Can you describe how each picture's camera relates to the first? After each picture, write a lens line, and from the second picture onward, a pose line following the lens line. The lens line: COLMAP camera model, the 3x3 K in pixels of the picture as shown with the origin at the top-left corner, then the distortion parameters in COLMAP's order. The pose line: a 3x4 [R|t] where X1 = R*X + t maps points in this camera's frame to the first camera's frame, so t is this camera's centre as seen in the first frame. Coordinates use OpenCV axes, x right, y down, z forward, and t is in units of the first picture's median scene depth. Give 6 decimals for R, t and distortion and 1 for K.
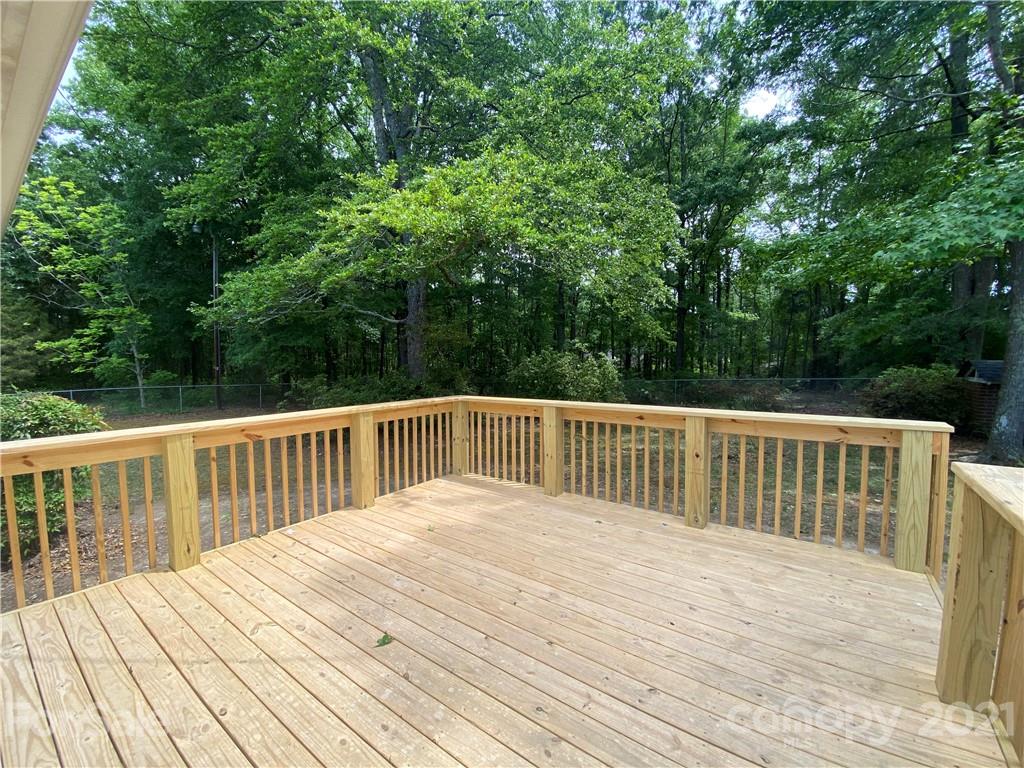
lens RADIAL K [[413.4, 0, 512.0], [0, 413.4, 384.0], [0, 0, 1]] dist [0.020181, -0.020967]
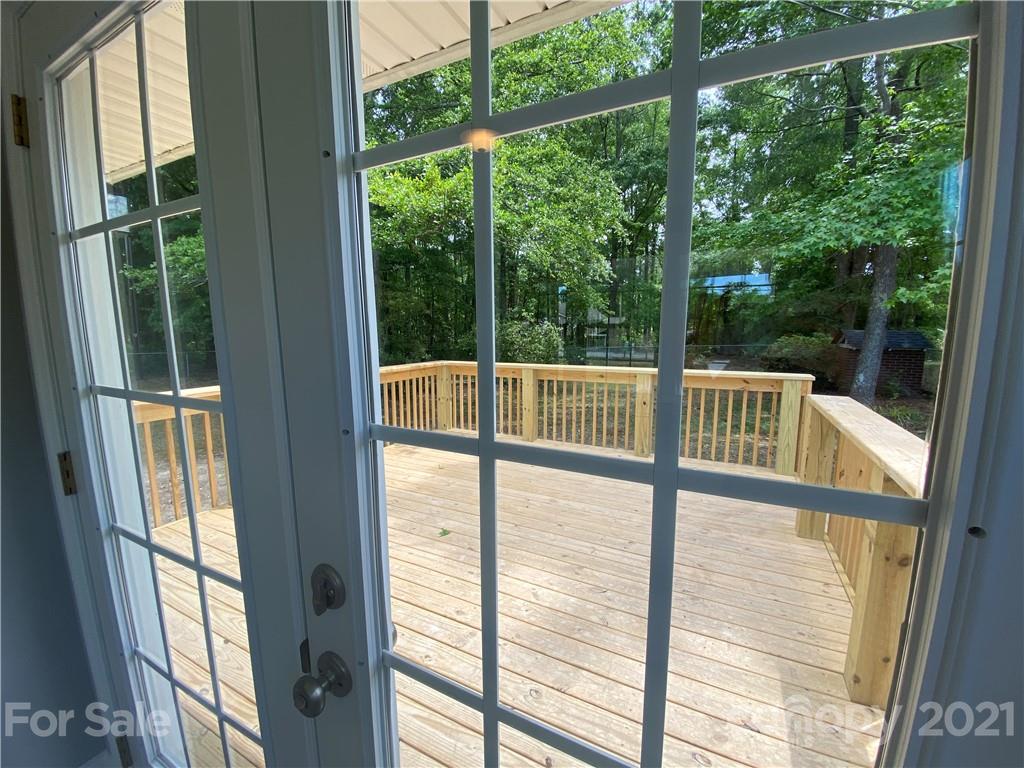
lens RADIAL K [[410.4, 0, 512.0], [0, 410.4, 384.0], [0, 0, 1]] dist [0.042386, -0.043269]
pose [[0.987241, -0.015997, 0.158426, -0.108225], [0.003523, 0.996892, 0.078705, 0.003805], [-0.159192, -0.077143, 0.984229, -0.133526]]
